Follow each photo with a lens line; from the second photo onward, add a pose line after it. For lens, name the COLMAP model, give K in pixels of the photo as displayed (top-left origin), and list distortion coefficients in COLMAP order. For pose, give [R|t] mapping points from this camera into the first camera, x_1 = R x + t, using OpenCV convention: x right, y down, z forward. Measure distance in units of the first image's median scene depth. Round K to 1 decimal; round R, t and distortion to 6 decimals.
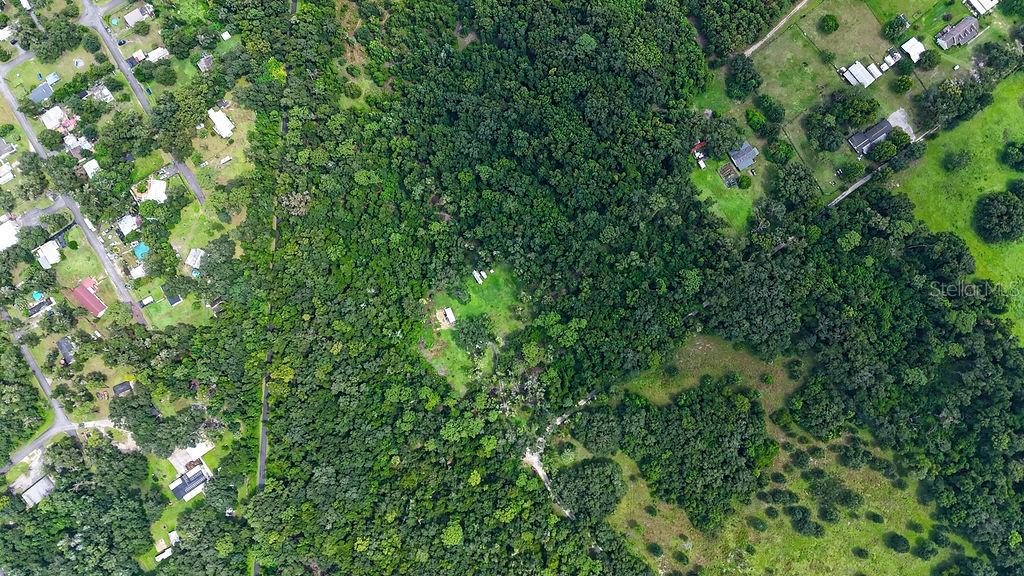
lens RADIAL K [[752.8, 0, 513.6], [0, 752.8, 286.2], [0, 0, 1]] dist [0.083780, -0.083266]
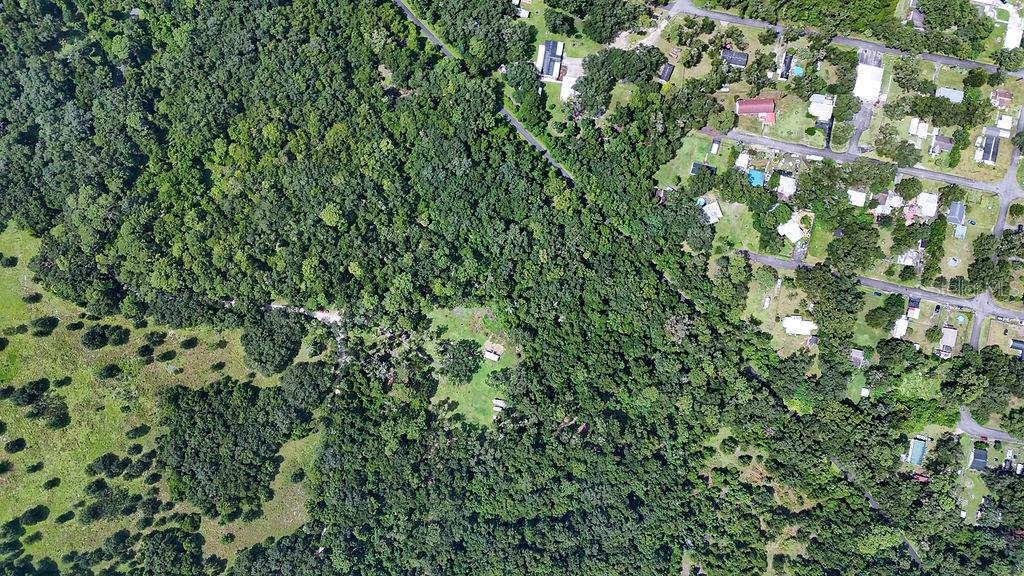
lens RADIAL K [[752.8, 0, 513.6], [0, 752.8, 286.2], [0, 0, 1]] dist [0.083780, -0.083266]
pose [[-0.694865, 0.718381, 0.033031, -0.208536], [-0.713339, -0.694354, 0.094970, -0.012989], [0.091160, 0.042429, 0.994932, 0.004286]]
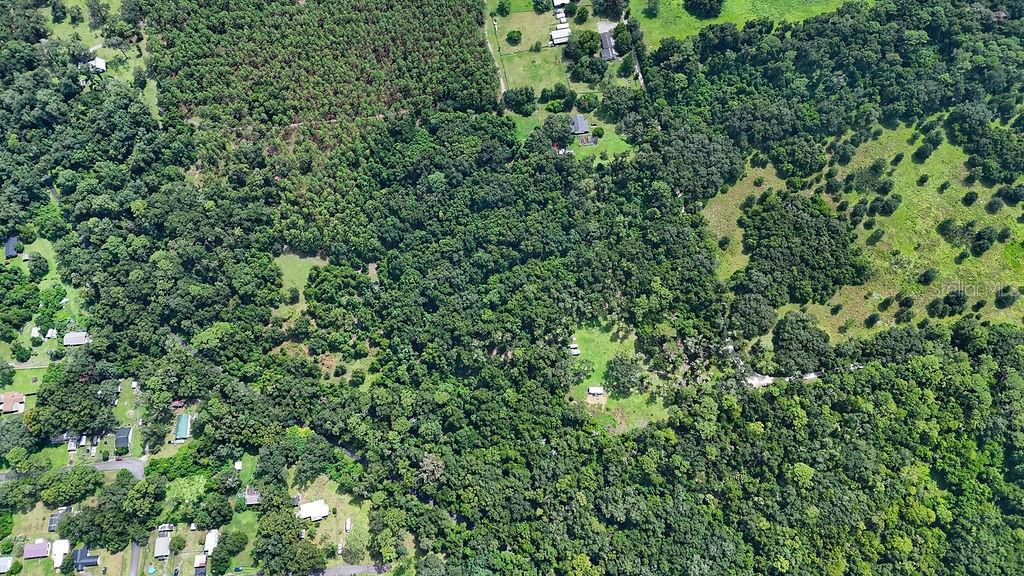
lens RADIAL K [[752.8, 0, 513.6], [0, 752.8, 286.2], [0, 0, 1]] dist [0.083780, -0.083266]
pose [[0.458940, -0.804594, 0.376831, -0.419188], [0.886988, 0.439390, -0.142090, 0.022579], [-0.051251, 0.399455, 0.915319, 0.000419]]
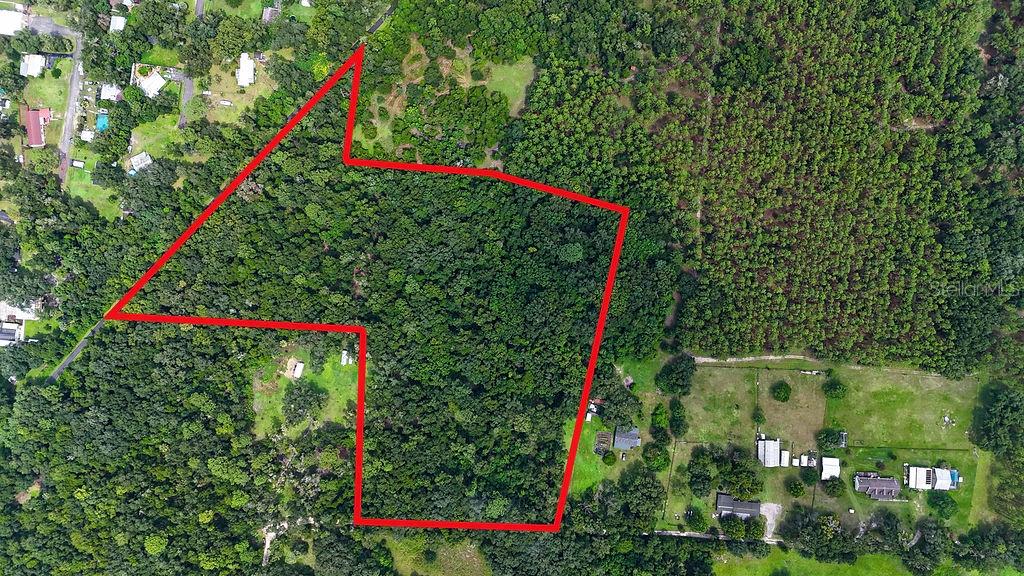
lens RADIAL K [[752.8, 0, 513.6], [0, 752.8, 286.2], [0, 0, 1]] dist [0.083780, -0.083266]
pose [[0.767468, 0.641052, -0.006672, 0.071129], [-0.638417, 0.765179, 0.083211, -0.317781], [0.058448, -0.059602, 0.996510, 0.020669]]
